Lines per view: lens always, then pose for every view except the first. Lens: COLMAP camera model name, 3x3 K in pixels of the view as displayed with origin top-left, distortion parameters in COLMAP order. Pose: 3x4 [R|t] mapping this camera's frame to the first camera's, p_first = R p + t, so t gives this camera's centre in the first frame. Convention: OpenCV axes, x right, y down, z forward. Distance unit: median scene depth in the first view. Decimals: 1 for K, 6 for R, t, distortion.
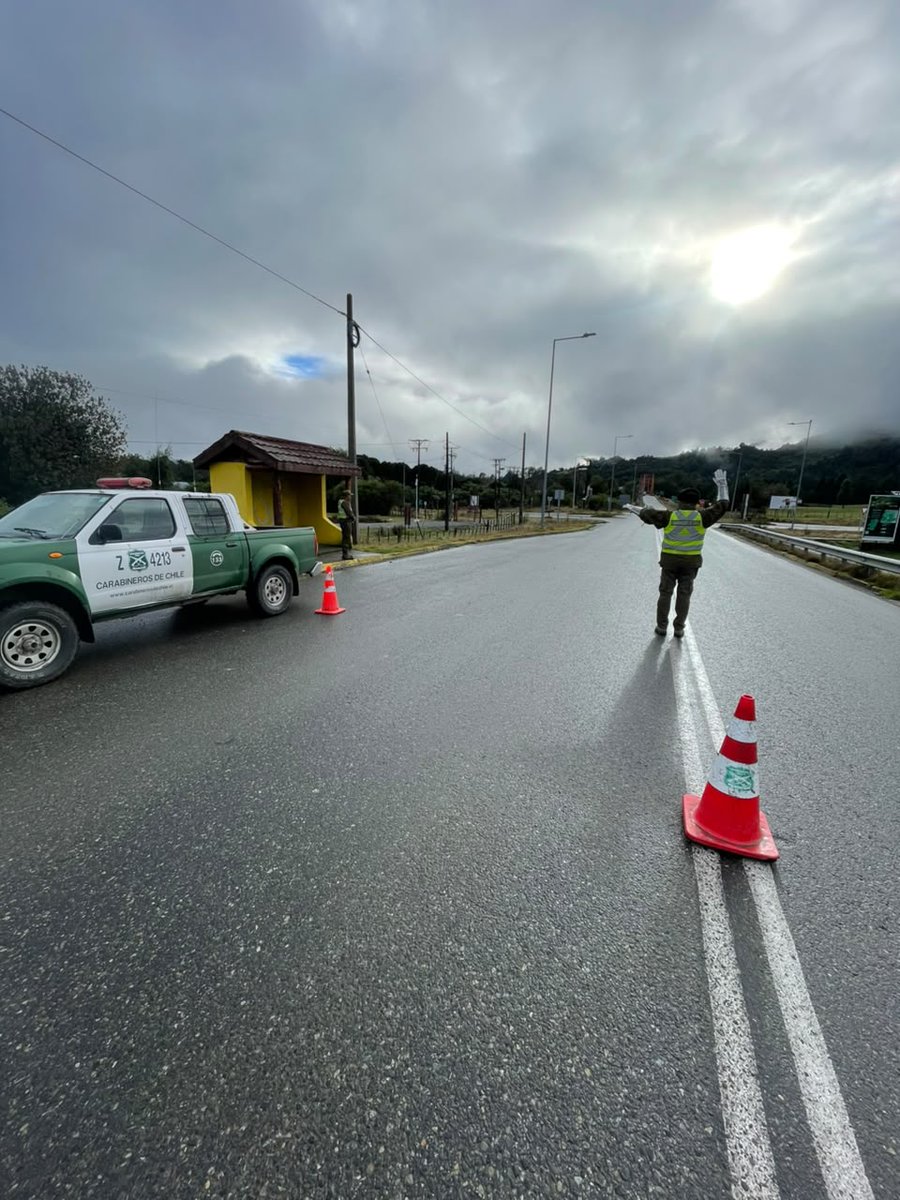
lens RADIAL K [[473.3, 0, 453.4], [0, 473.3, 600.2], [0, 0, 1]] dist [-0.012094, -0.000070]
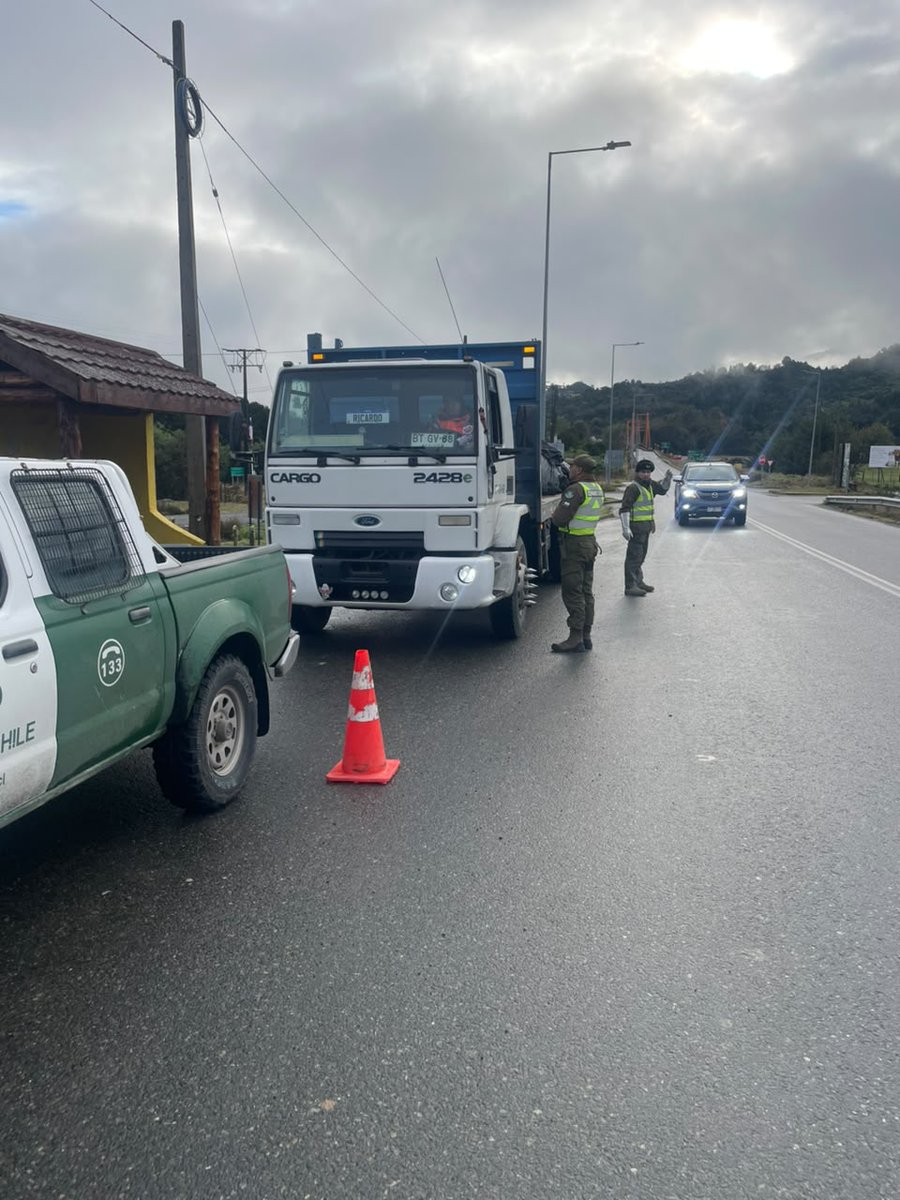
lens RADIAL K [[887.8, 0, 448.1], [0, 887.8, 608.3], [0, 0, 1]] dist [0.016195, -0.015490]
pose [[0.983901, -0.048307, 0.172064, -0.317311], [0.056437, 0.997494, -0.042676, -0.072630], [-0.169571, 0.051700, 0.984161, 0.311657]]
